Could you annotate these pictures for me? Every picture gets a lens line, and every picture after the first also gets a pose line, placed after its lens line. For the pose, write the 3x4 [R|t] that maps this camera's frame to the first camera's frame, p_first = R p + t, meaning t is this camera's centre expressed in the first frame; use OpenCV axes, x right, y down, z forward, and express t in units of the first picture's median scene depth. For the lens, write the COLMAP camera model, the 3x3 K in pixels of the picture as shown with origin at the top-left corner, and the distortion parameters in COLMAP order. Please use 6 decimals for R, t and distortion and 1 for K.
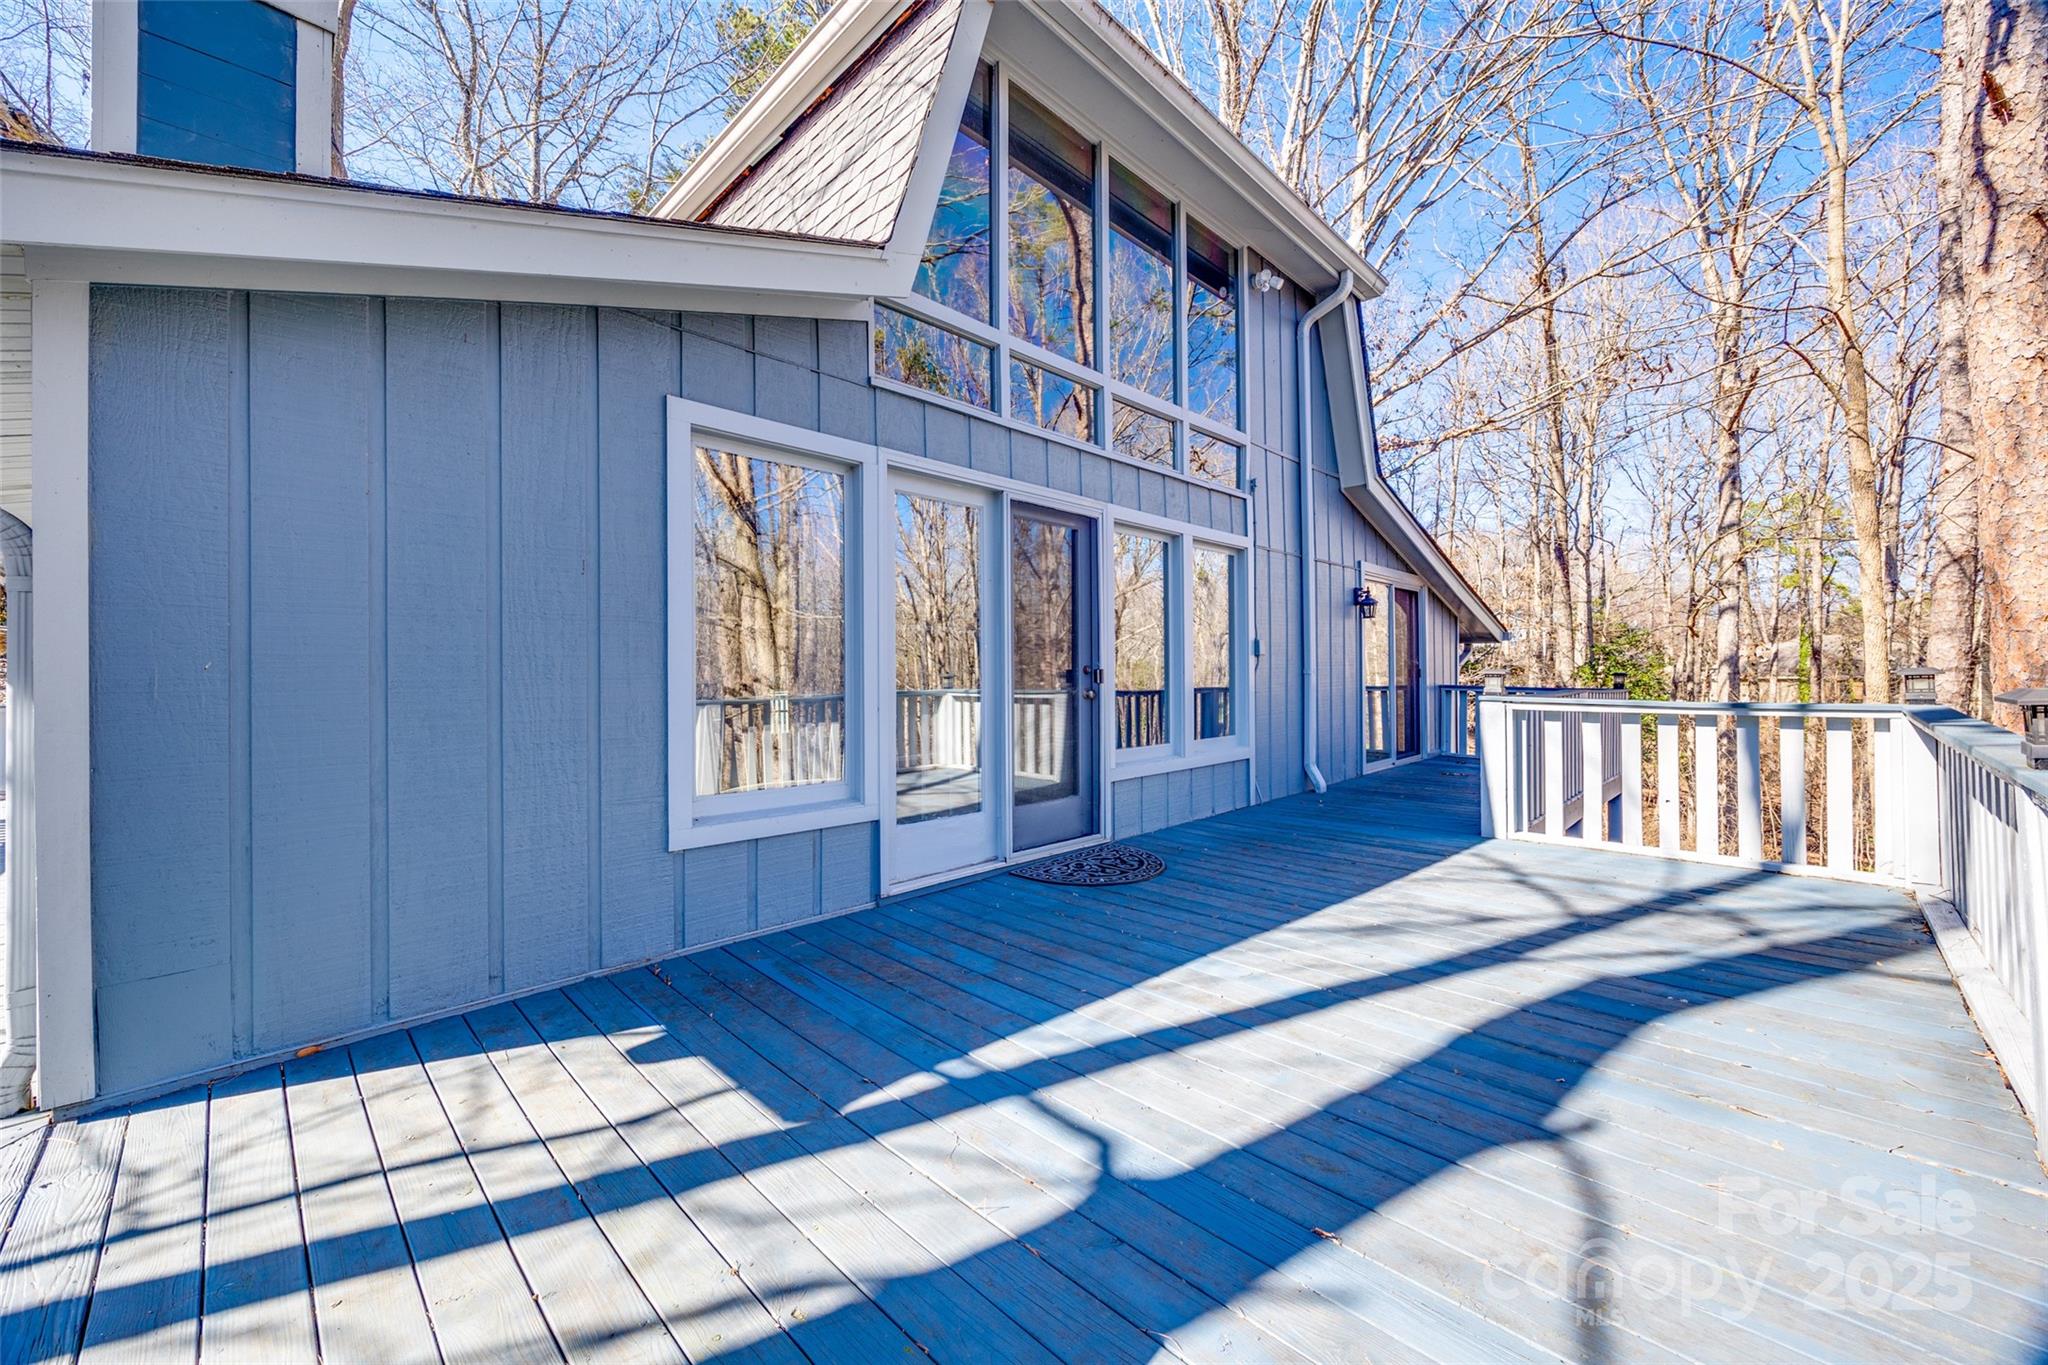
lens RADIAL K [[785.6, 0, 1023.0], [0, 785.6, 676.8], [0, 0, 1]] dist [0.000251, 0.000079]
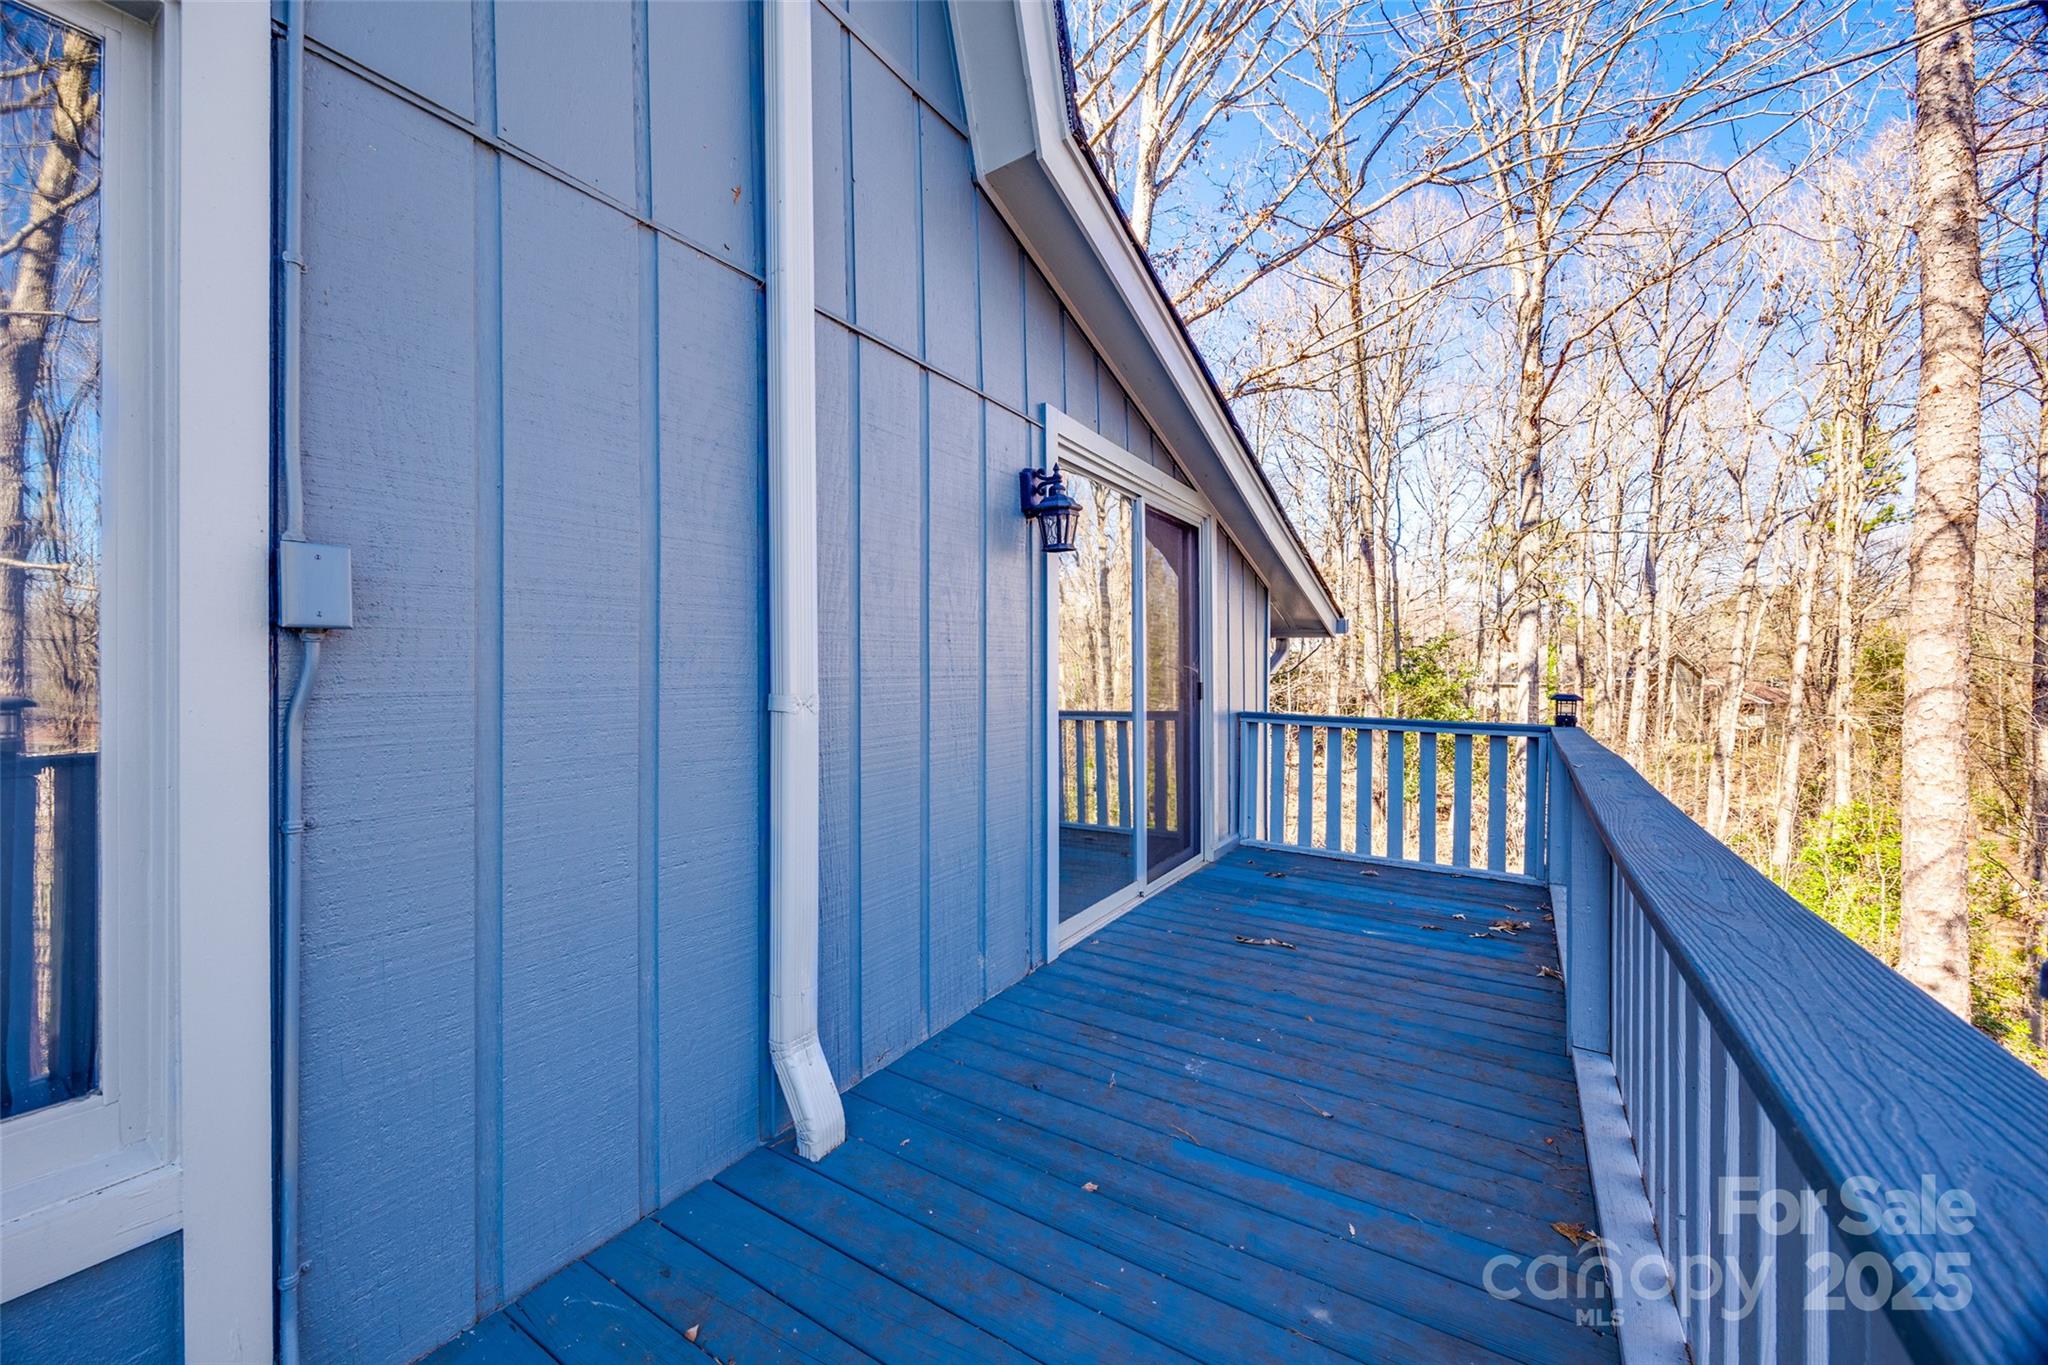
lens RADIAL K [[785.6, 0, 1024.9], [0, 785.6, 682.6], [0, 0, 1]] dist [0.000251, 0.000079]
pose [[0.976747, 0.004612, 0.214346, 0.272636], [-0.005842, 0.999970, 0.005102, -0.011573], [-0.214316, -0.006236, 0.976744, 0.505415]]
